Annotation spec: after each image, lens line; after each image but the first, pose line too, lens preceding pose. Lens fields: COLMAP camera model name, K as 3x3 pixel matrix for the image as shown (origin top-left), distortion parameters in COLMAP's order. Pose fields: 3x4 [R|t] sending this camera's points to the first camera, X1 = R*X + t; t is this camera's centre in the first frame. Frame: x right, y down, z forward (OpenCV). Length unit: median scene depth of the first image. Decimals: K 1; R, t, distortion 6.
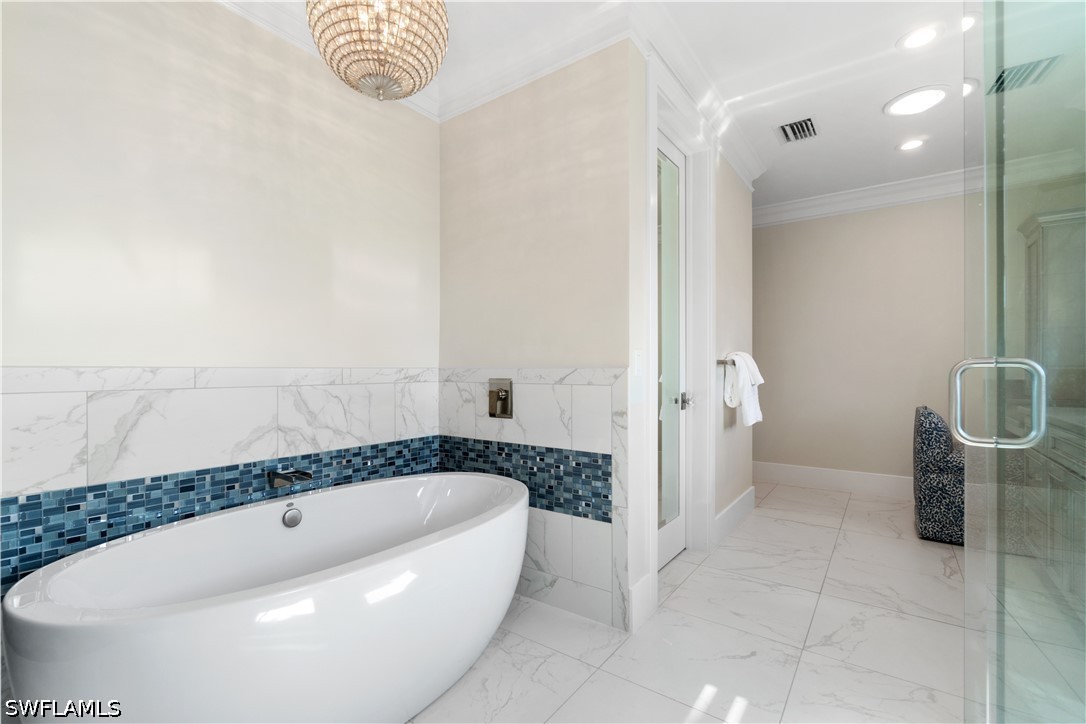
lens RADIAL K [[476.4, 0, 538.5], [0, 476.4, 364.6], [0, 0, 1]] dist [0.000144, 0.000188]
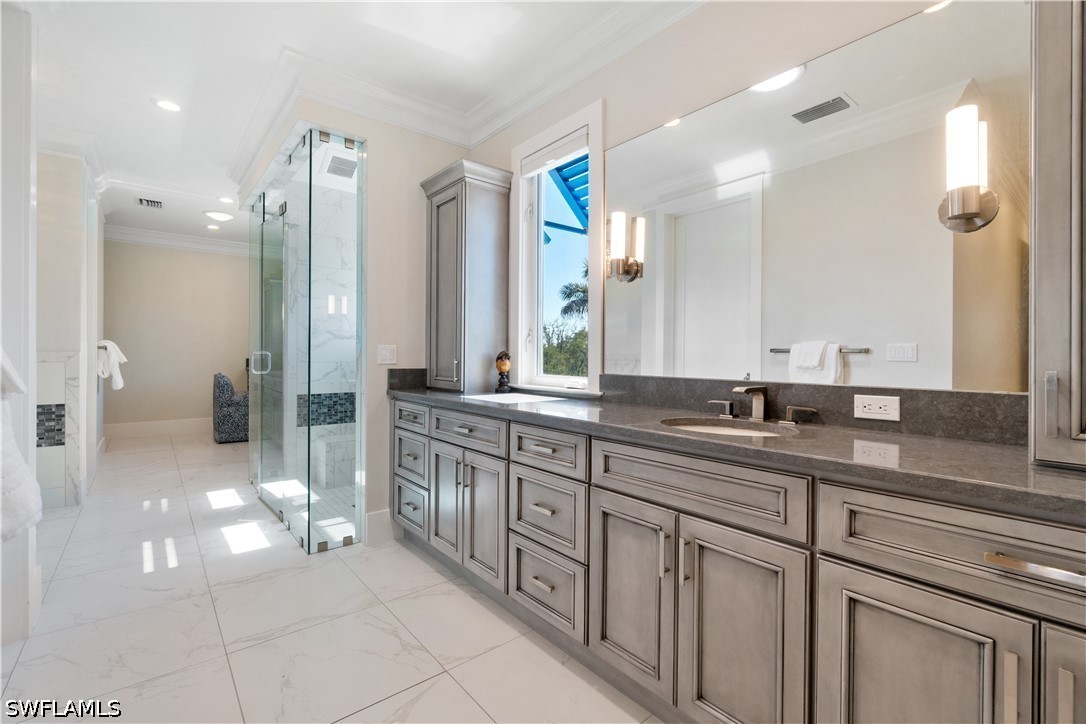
lens RADIAL K [[476.4, 0, 538.5], [0, 476.4, 364.6], [0, 0, 1]] dist [0.000144, 0.000188]
pose [[0.243827, -0.015385, 0.969697, -1.036133], [-0.018267, 0.999624, 0.020453, -0.011499], [-0.969647, -0.022700, 0.243454, -0.986313]]
